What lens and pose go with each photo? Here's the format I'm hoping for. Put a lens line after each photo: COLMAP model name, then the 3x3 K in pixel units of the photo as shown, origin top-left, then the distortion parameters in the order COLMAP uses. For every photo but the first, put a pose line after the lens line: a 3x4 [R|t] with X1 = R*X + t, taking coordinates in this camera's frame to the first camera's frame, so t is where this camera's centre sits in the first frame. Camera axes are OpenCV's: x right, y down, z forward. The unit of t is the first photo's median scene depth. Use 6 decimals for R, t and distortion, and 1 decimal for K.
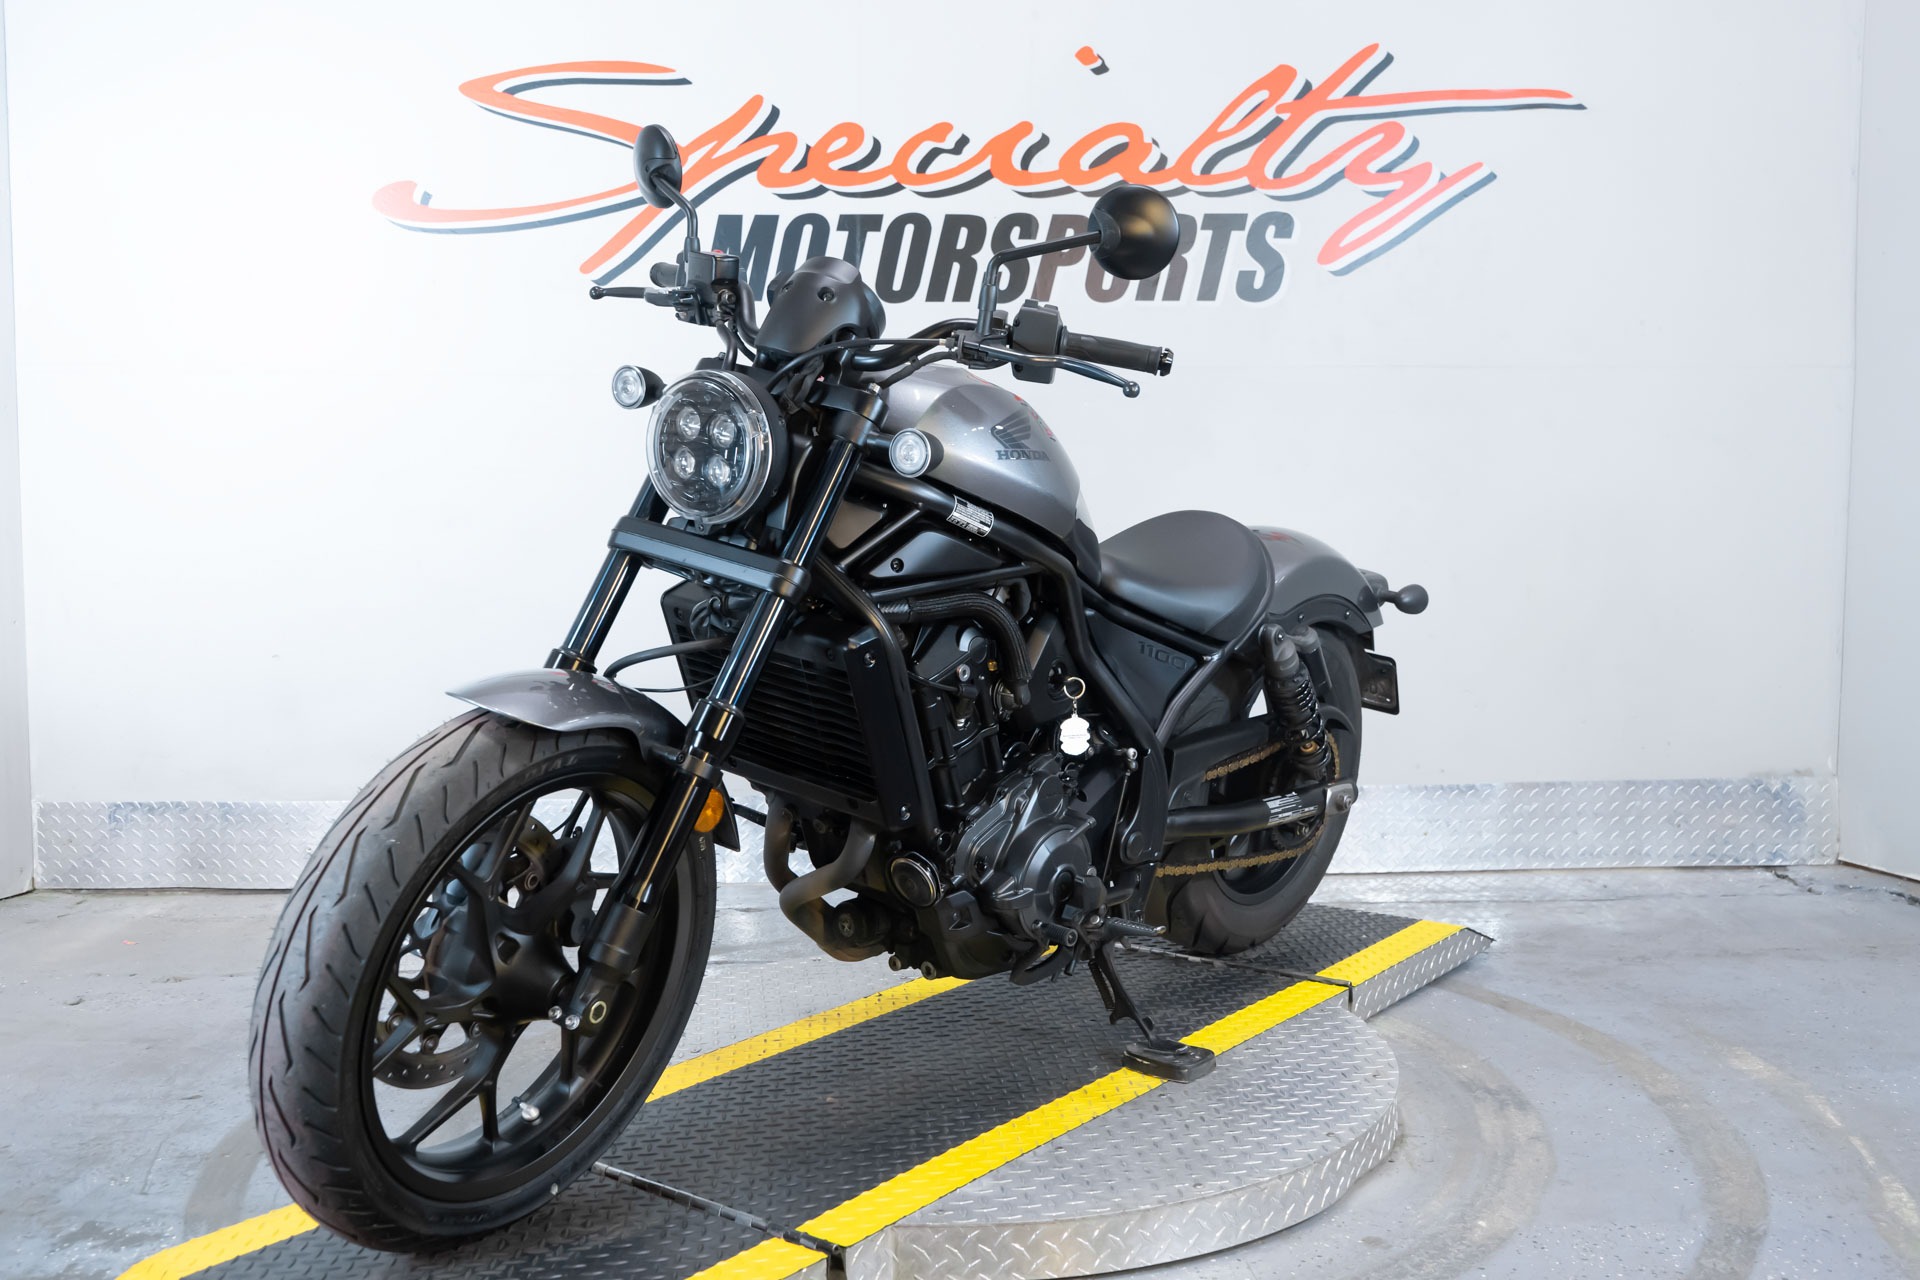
lens RADIAL K [[1820.6, 0, 960.0], [0, 1820.6, 640.0], [0, 0, 1]] dist [0.001896, 0.003589]
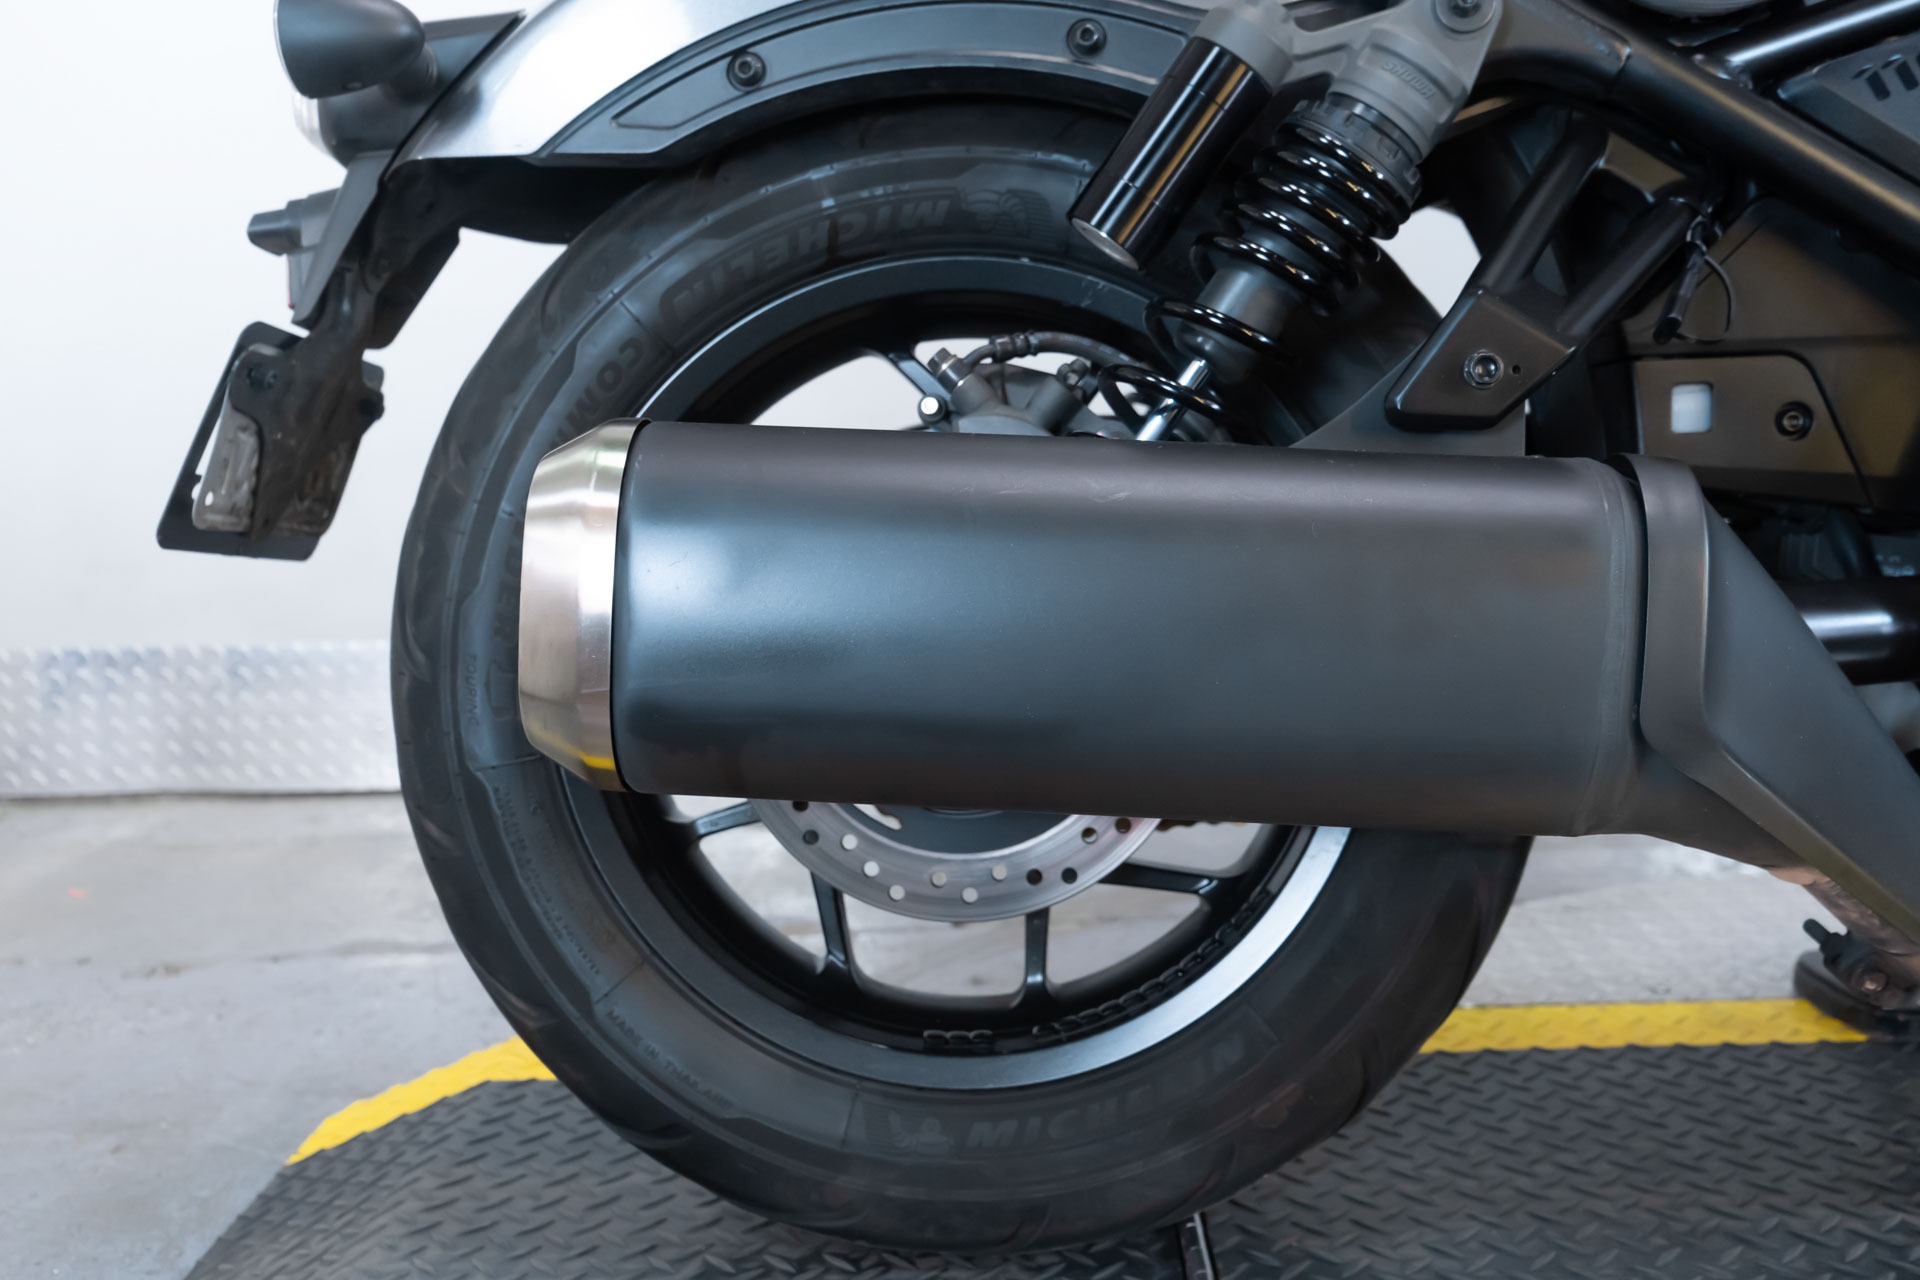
lens RADIAL K [[1833.9, 0, 960.0], [0, 1833.9, 640.0], [0, 0, 1]] dist [0.000780, 0.002925]
pose [[0.999793, -0.016297, 0.012201, -0.179622], [0.015496, 0.997887, 0.063095, 0.054236], [-0.013203, -0.062893, 0.997933, 0.412218]]
